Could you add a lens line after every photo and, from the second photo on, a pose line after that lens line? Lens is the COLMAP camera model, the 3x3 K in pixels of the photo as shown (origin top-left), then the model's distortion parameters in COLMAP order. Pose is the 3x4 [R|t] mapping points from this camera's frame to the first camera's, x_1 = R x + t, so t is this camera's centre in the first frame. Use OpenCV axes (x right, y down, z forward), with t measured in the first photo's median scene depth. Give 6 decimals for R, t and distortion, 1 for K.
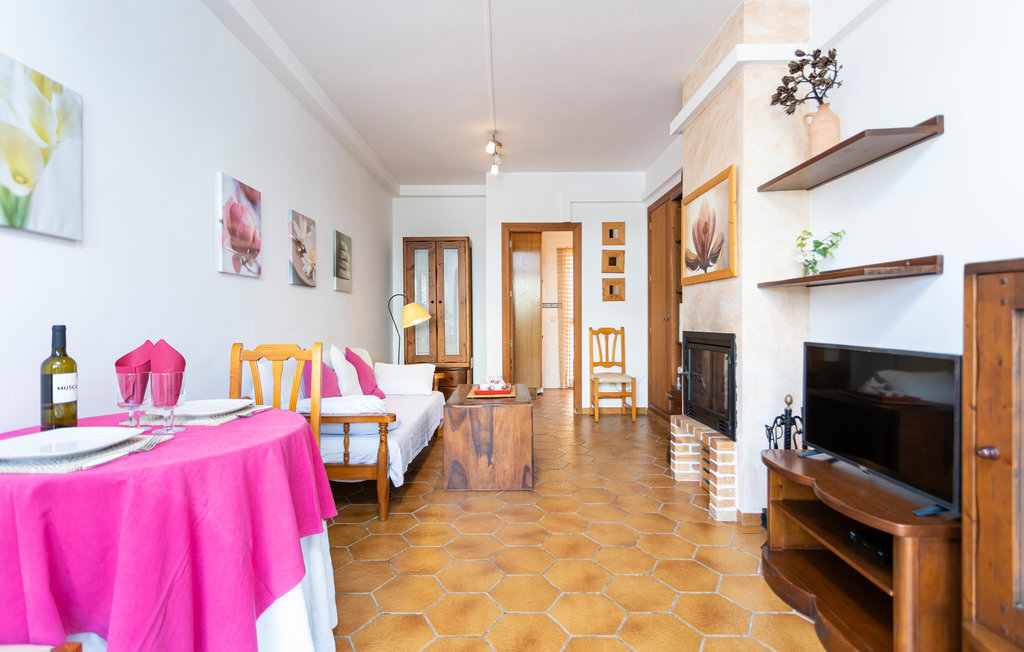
lens RADIAL K [[483.9, 0, 512.0], [0, 483.9, 326.0], [0, 0, 1]] dist [0.000128, 0.000162]
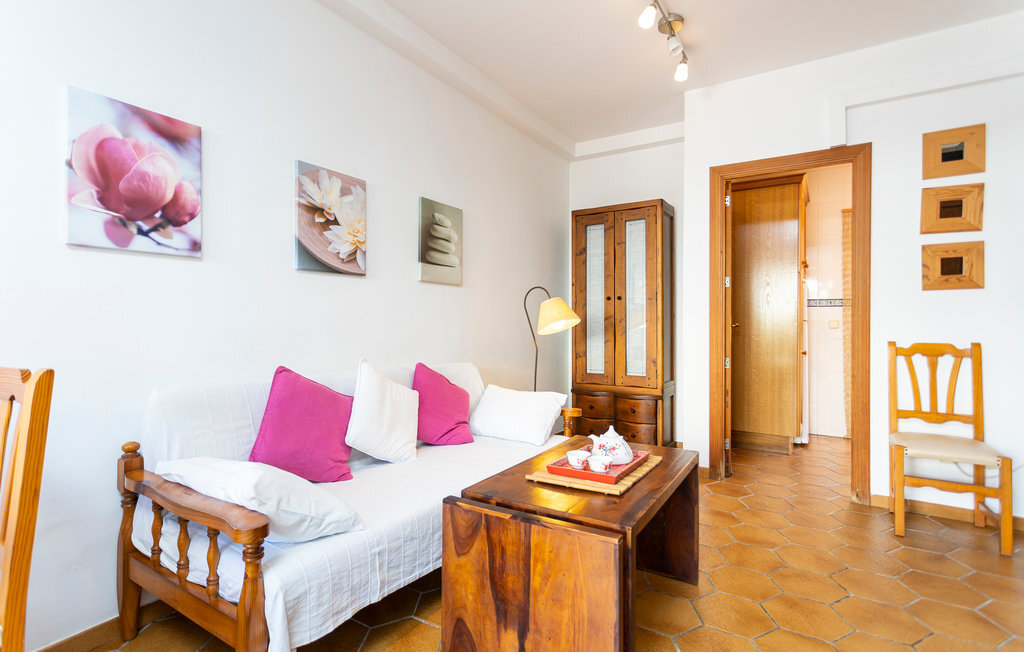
lens RADIAL K [[483.9, 0, 512.0], [0, 483.9, 326.0], [0, 0, 1]] dist [0.000128, 0.000162]
pose [[0.841106, 0.012552, -0.540724, 0.101557], [-0.016733, 0.999856, -0.002819, -0.005803], [0.540611, 0.011419, 0.841195, 0.350550]]
